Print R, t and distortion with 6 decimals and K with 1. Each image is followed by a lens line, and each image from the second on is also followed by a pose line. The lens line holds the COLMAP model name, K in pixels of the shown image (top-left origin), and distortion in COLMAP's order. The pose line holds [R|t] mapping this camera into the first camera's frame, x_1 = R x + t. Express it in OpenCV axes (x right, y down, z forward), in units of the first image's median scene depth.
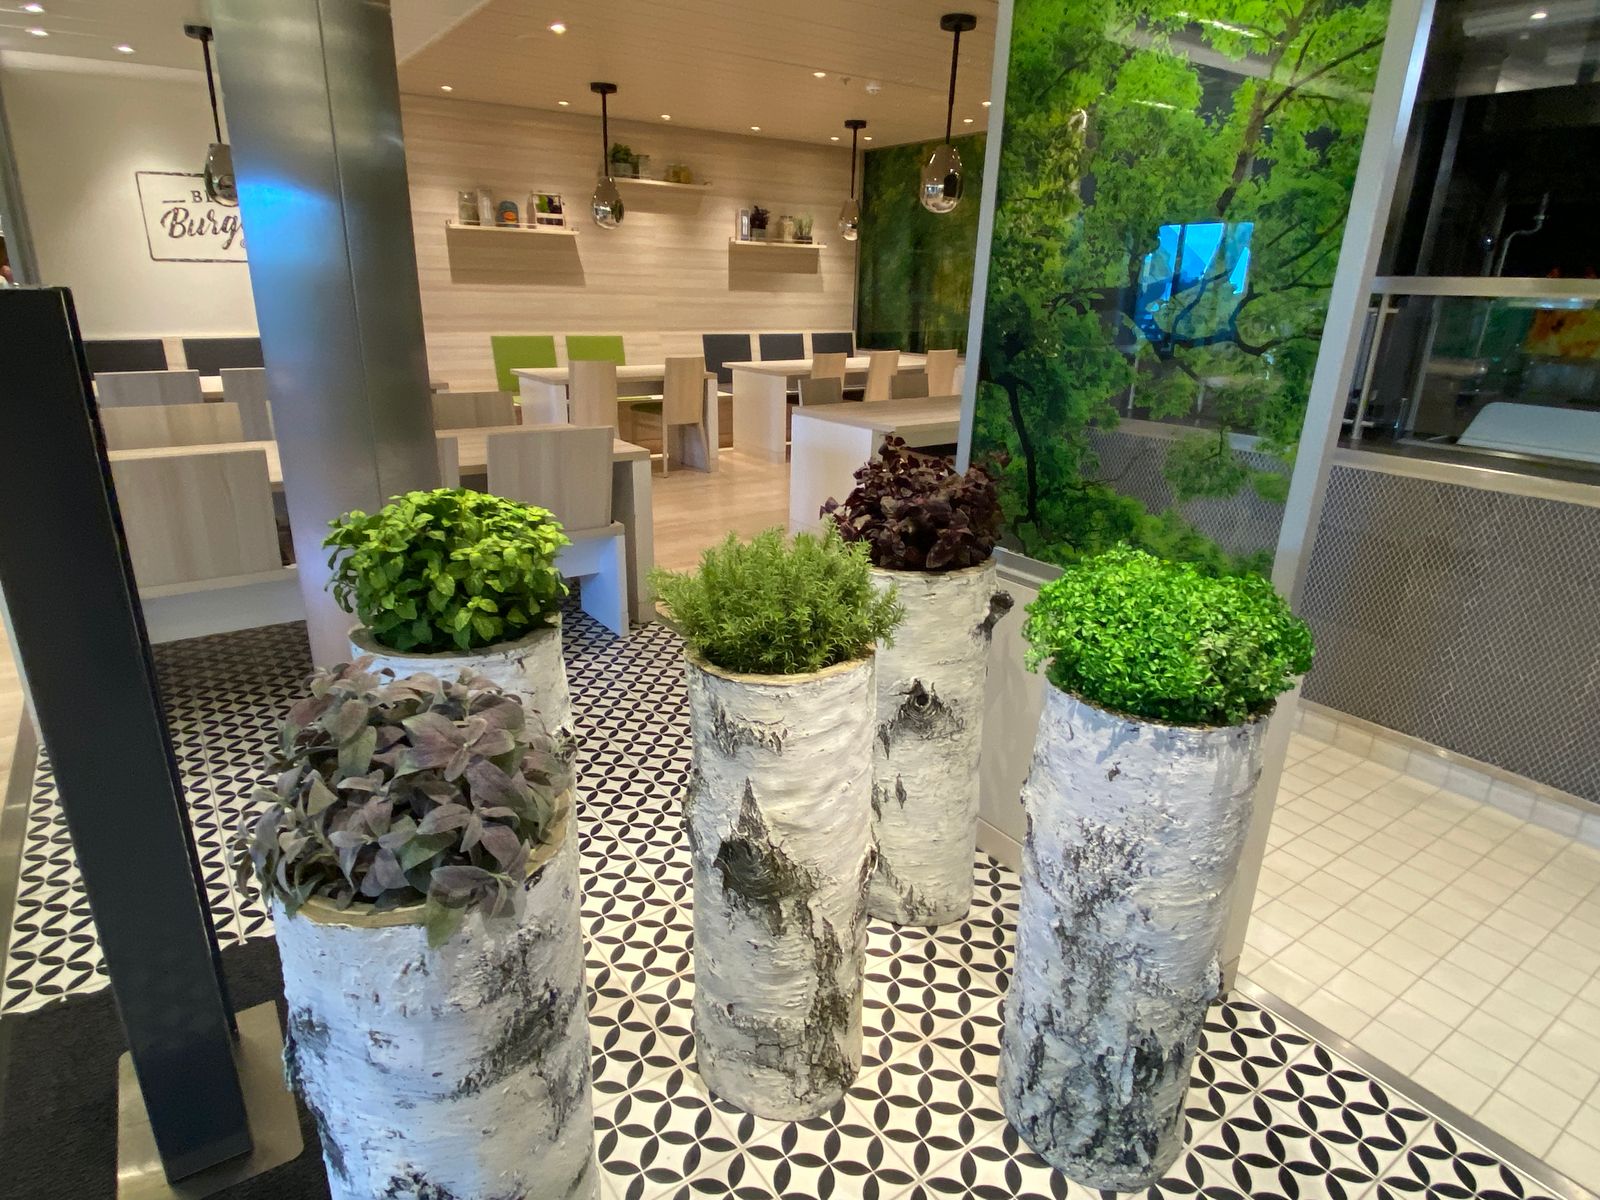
lens RADIAL K [[912.0, 0, 797.4], [0, 912.0, 606.4], [0, 0, 1]] dist [0.001224, -0.000257]
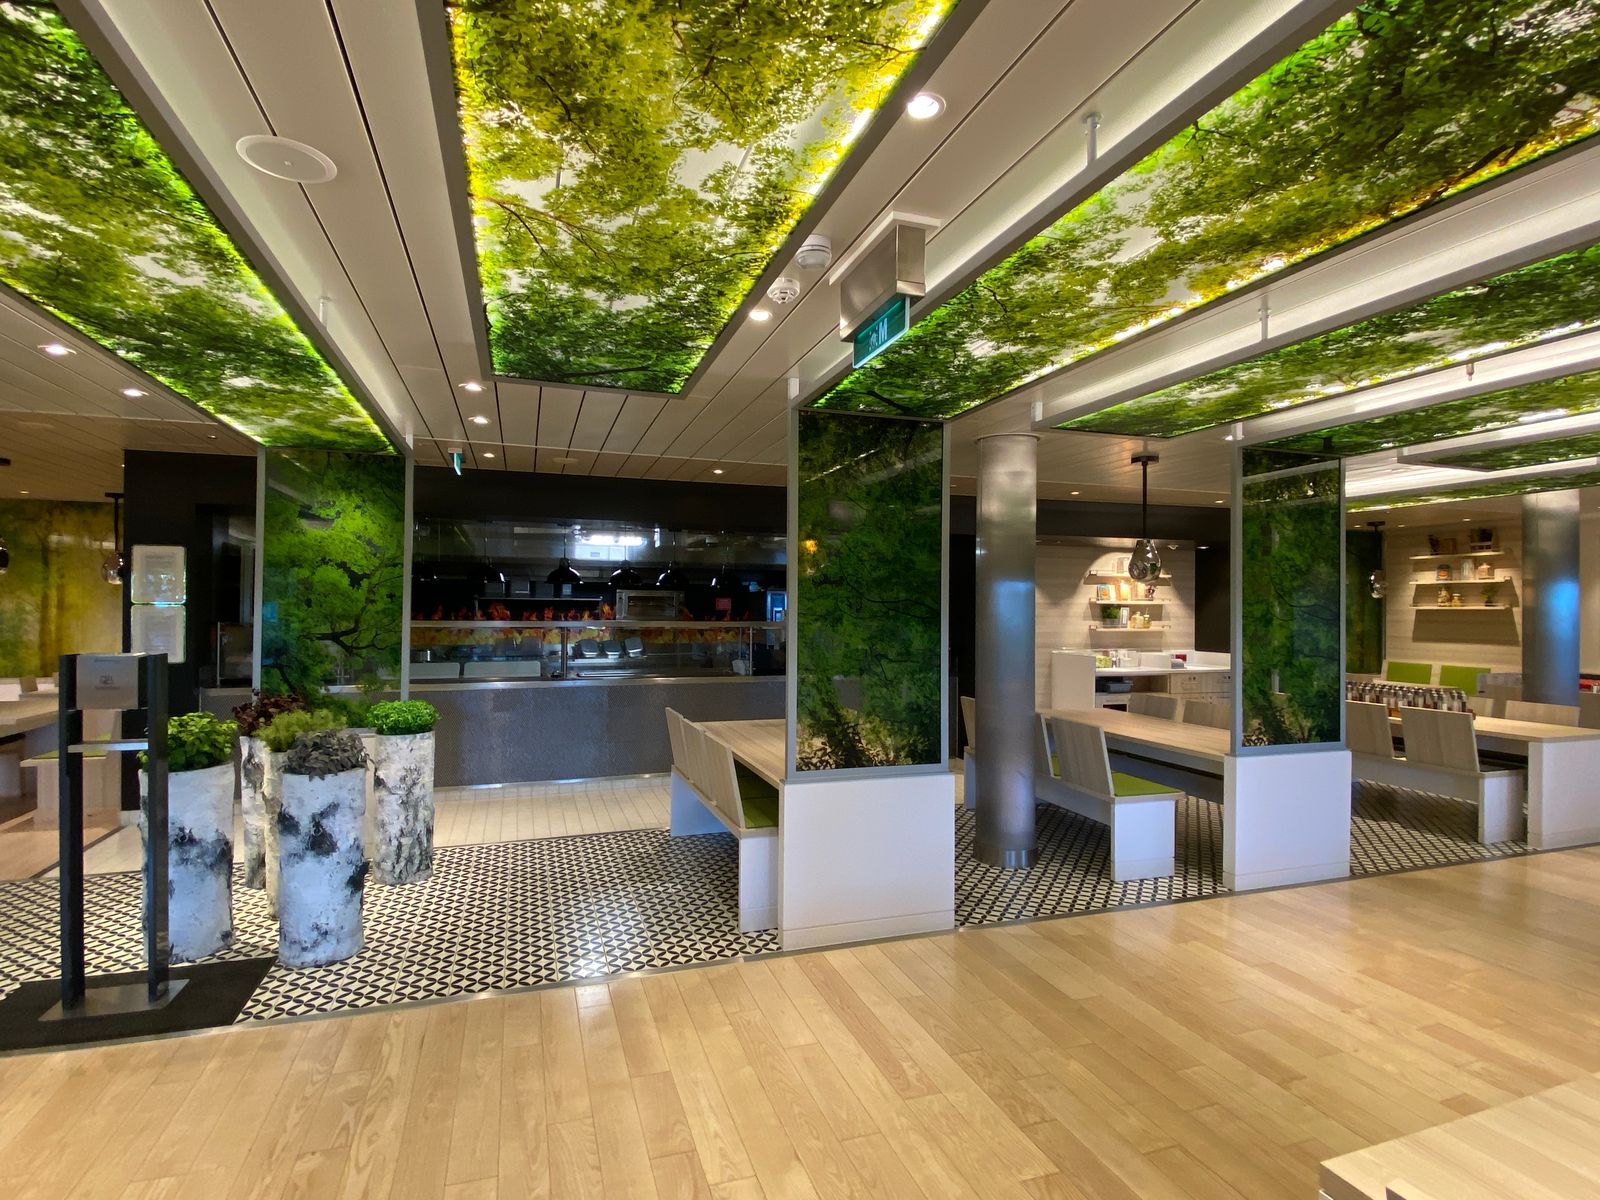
lens RADIAL K [[800.8, 0, 798.5], [0, 800.8, 605.1], [0, 0, 1]] dist [0.000167, 0.000011]
pose [[0.270758, -0.013959, 0.962546, -2.159372], [0.313205, 0.946769, -0.074373, 0.312248], [-0.910271, 0.321612, 0.260717, -1.409385]]
